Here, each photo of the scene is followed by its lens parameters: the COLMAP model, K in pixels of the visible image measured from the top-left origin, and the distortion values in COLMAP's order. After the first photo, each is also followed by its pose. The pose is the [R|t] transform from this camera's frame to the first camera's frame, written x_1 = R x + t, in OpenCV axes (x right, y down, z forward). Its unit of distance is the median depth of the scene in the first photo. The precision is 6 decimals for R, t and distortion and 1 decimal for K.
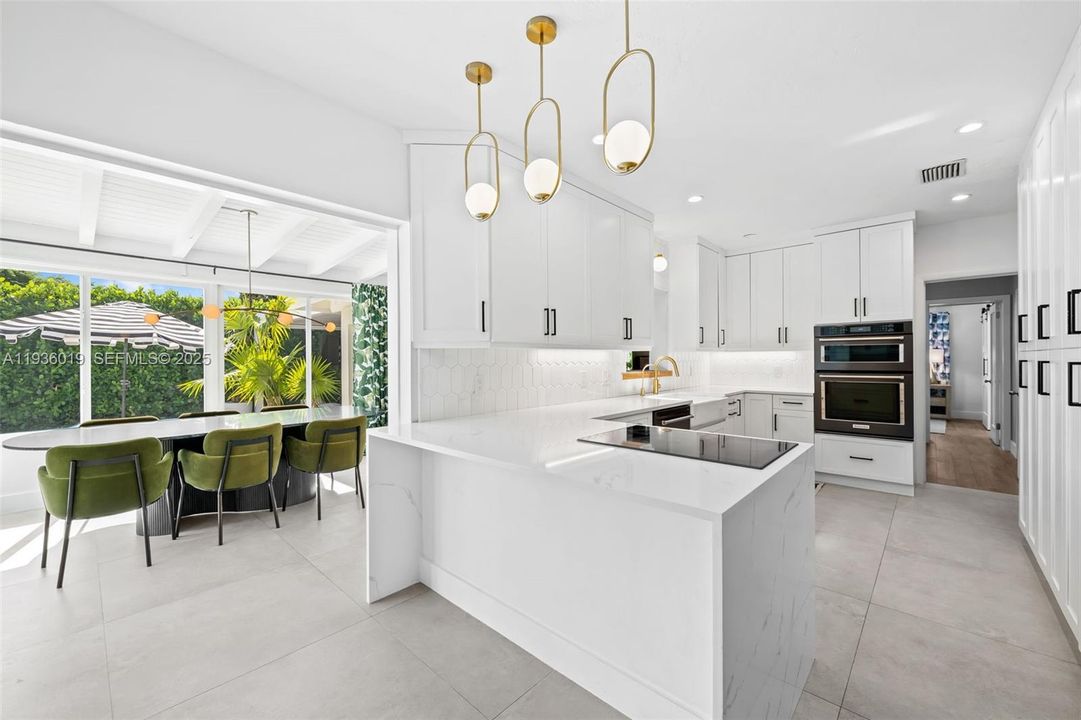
lens RADIAL K [[422.3, 0, 543.8], [0, 422.3, 357.5], [0, 0, 1]] dist [0.002783, 0.000196]
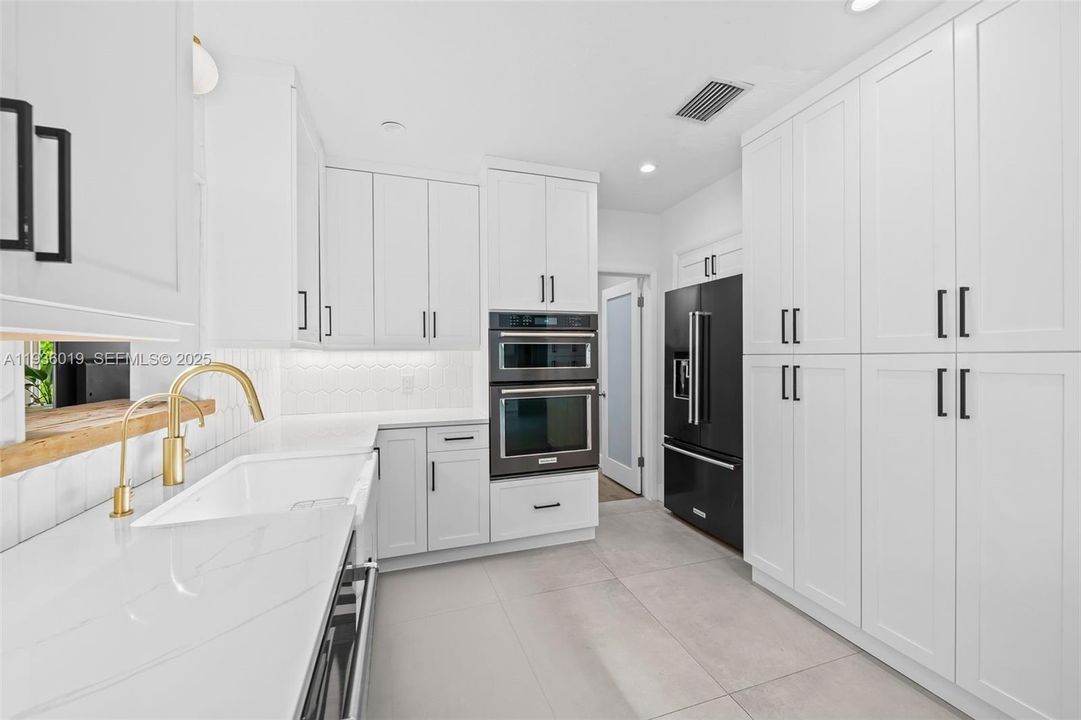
lens RADIAL K [[422.3, 0, 540.1], [0, 422.3, 358.4], [0, 0, 1]] dist [0.002783, 0.000196]
pose [[0.483222, -0.003578, 0.875490, 0.137246], [0.002188, 0.999993, 0.002880, -0.007438], [-0.875495, 0.000524, 0.483227, 0.685429]]
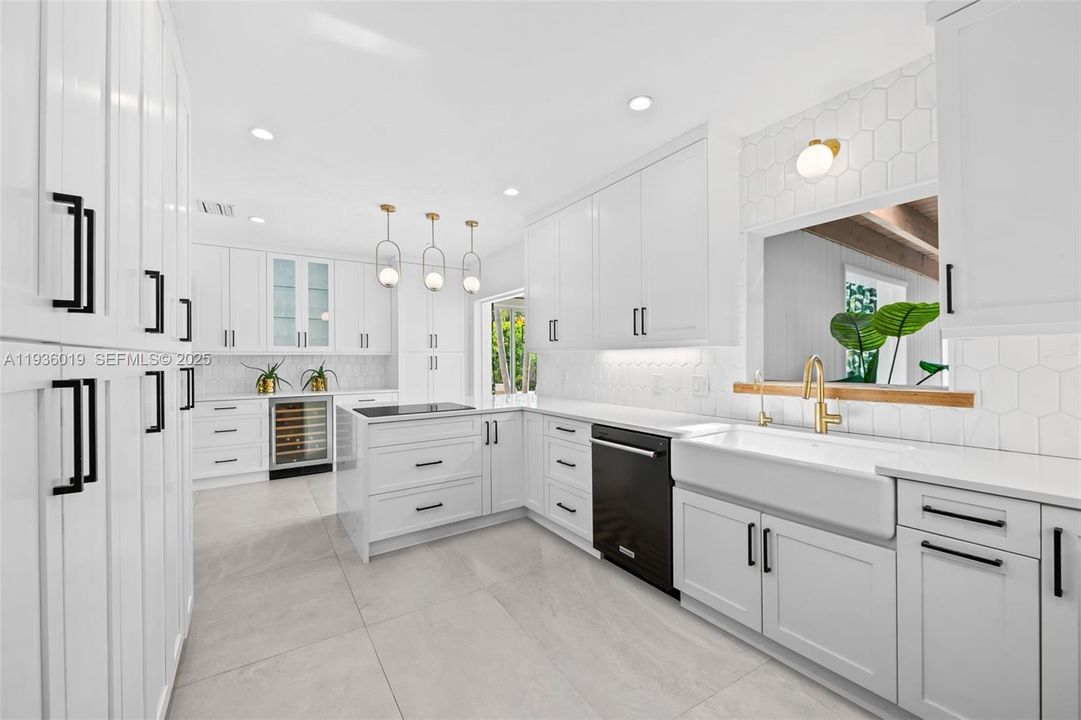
lens RADIAL K [[422.3, 0, 545.1], [0, 422.3, 356.9], [0, 0, 1]] dist [0.002783, 0.000196]
pose [[-0.217115, 0.005198, -0.976132, 0.912017], [-0.004536, 0.999970, 0.006334, -0.006752], [0.976135, 0.005803, -0.217085, 0.912177]]
